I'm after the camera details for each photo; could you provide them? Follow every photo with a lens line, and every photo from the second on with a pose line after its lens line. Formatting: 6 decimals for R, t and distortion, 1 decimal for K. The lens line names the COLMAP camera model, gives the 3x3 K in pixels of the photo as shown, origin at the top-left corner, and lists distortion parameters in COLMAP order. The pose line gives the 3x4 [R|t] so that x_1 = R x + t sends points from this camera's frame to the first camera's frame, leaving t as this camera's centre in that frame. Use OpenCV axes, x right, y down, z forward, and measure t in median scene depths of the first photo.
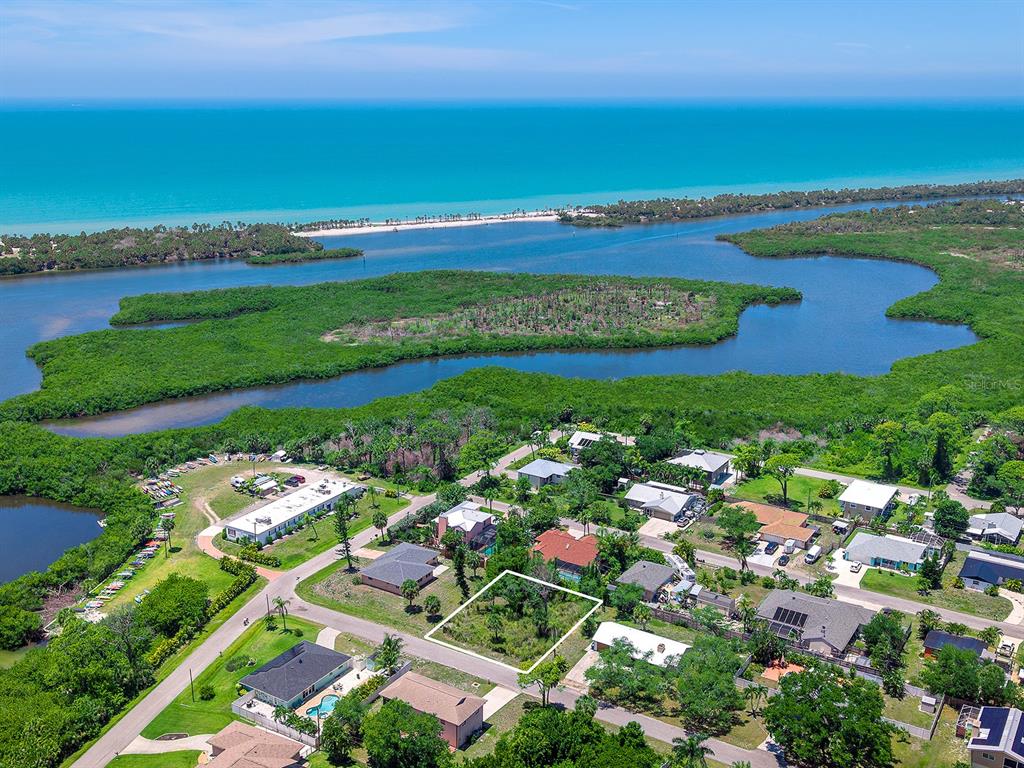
lens RADIAL K [[945.2, 0, 476.7], [0, 945.2, 384.8], [0, 0, 1]] dist [0.158489, -0.407392]
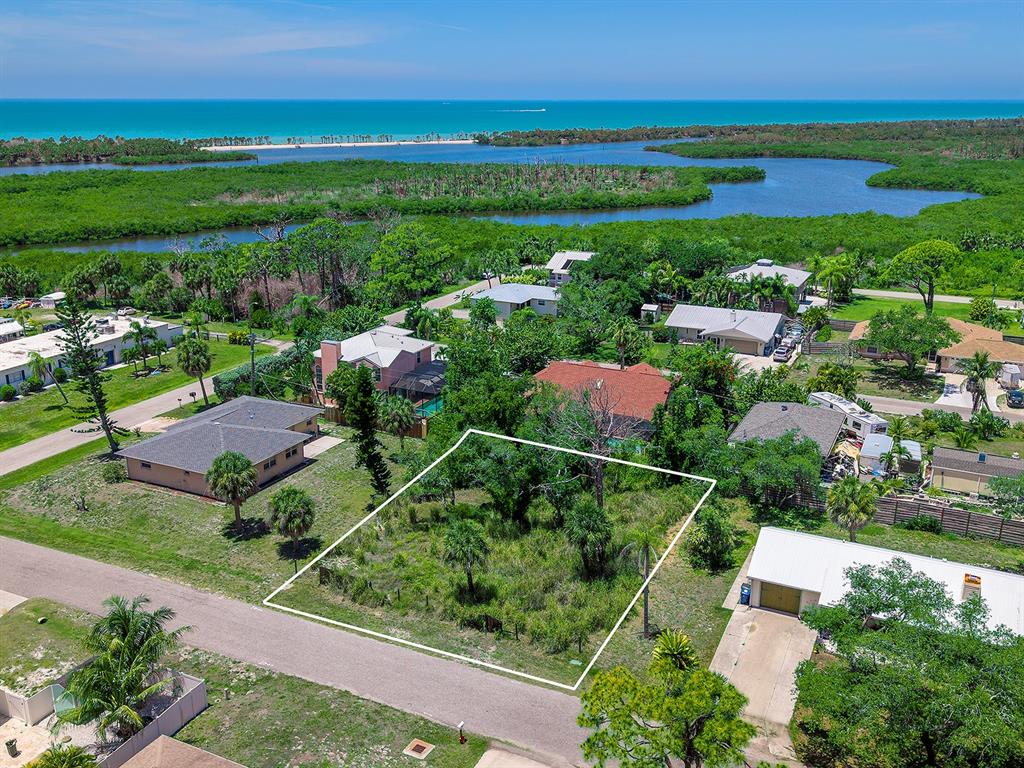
lens RADIAL K [[890.8, 0, 512.0], [0, 890.8, 384.0], [0, 0, 1]] dist [0.094125, -0.189527]
pose [[0.991169, -0.033004, 0.128432, -0.003163], [0.027229, 0.998549, 0.046463, 0.136616], [-0.129779, -0.042556, 0.990629, 0.526121]]
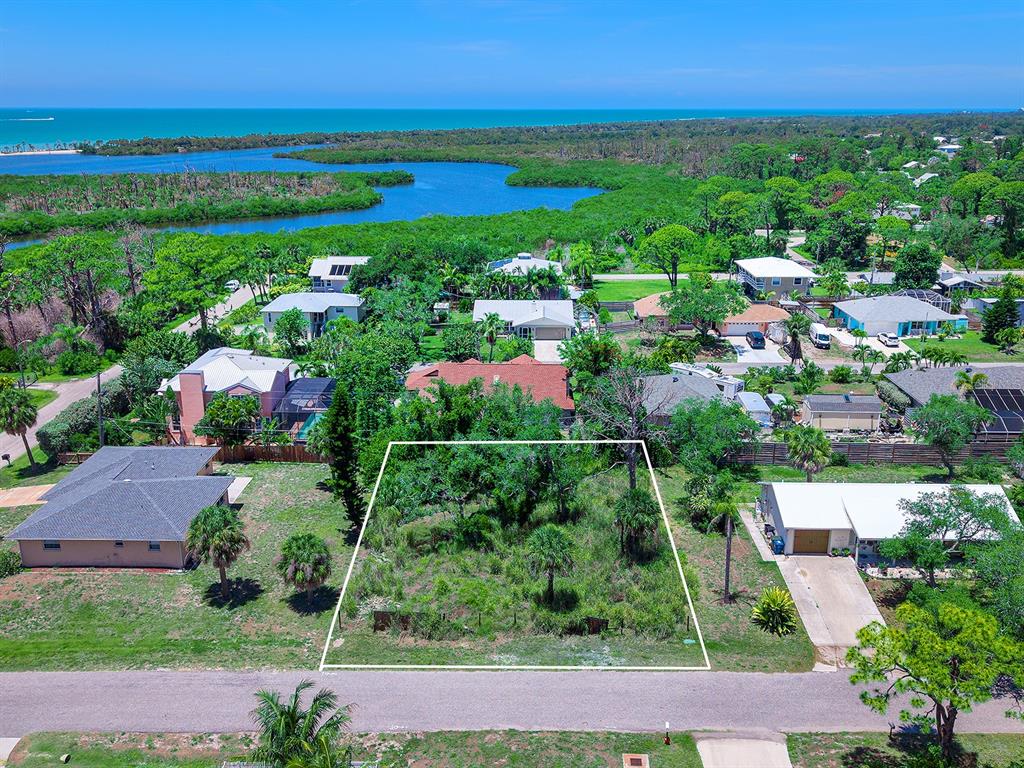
lens RADIAL K [[861.8, 0, 512.0], [0, 861.8, 384.0], [0, 0, 1]] dist [0.079822, -0.154276]
pose [[0.844544, -0.154309, 0.512772, -0.109318], [0.131564, 0.988023, 0.080637, 0.127107], [-0.519073, -0.000639, 0.854730, 0.578804]]
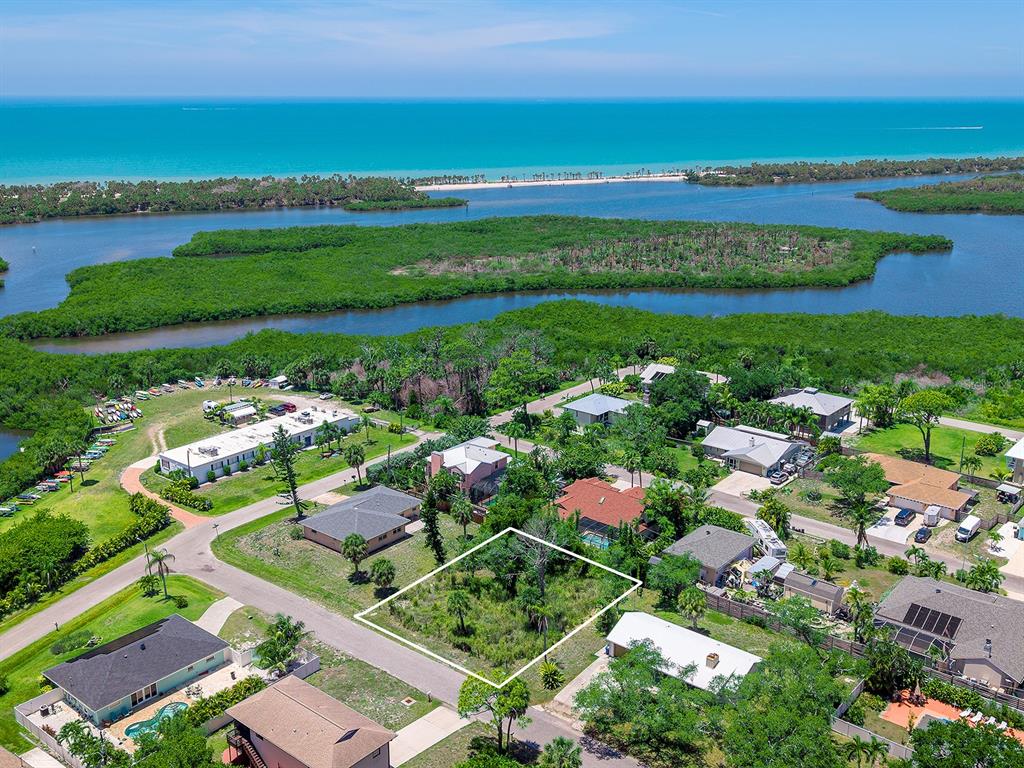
lens RADIAL K [[930.5, 0, 518.0], [0, 930.5, 383.1], [0, 0, 1]] dist [0.096991, -0.194199]
pose [[0.994827, 0.033775, -0.095806, 0.089044], [-0.031789, 0.999248, 0.022180, 0.065369], [0.096483, -0.019020, 0.995153, 0.290832]]
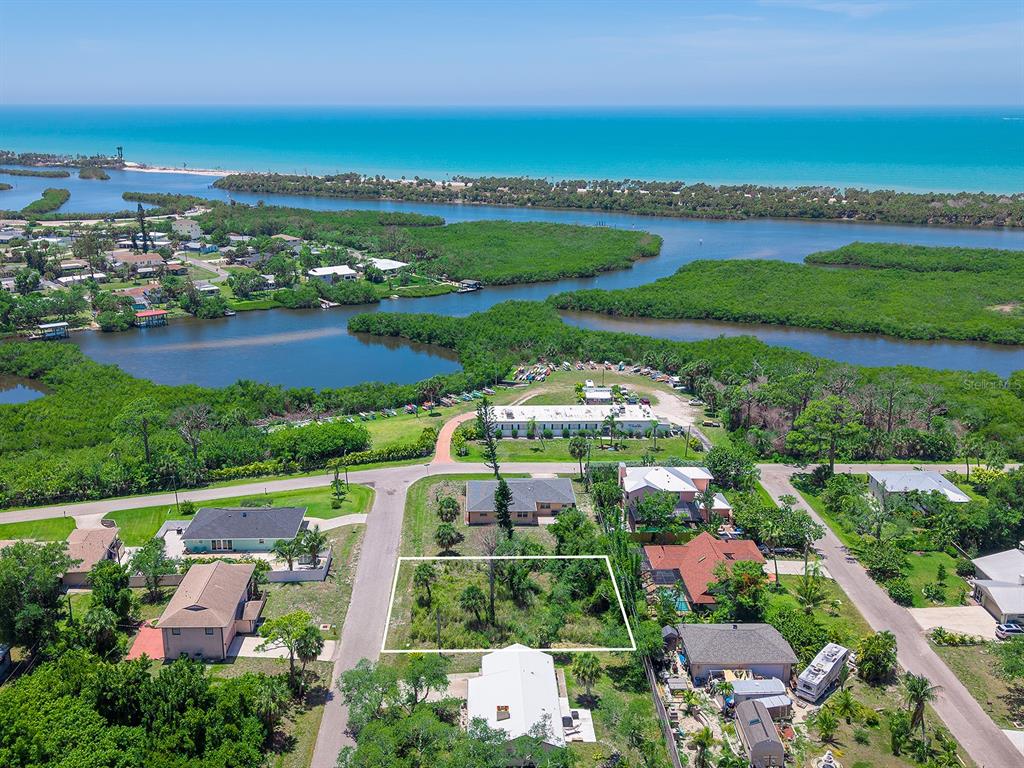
lens RADIAL K [[930.5, 0, 518.0], [0, 930.5, 383.1], [0, 0, 1]] dist [0.096991, -0.194199]
pose [[0.597203, 0.234411, -0.767072, 0.430402], [-0.224385, 0.966983, 0.120808, 0.011170], [0.770064, 0.099973, 0.630084, 0.470436]]
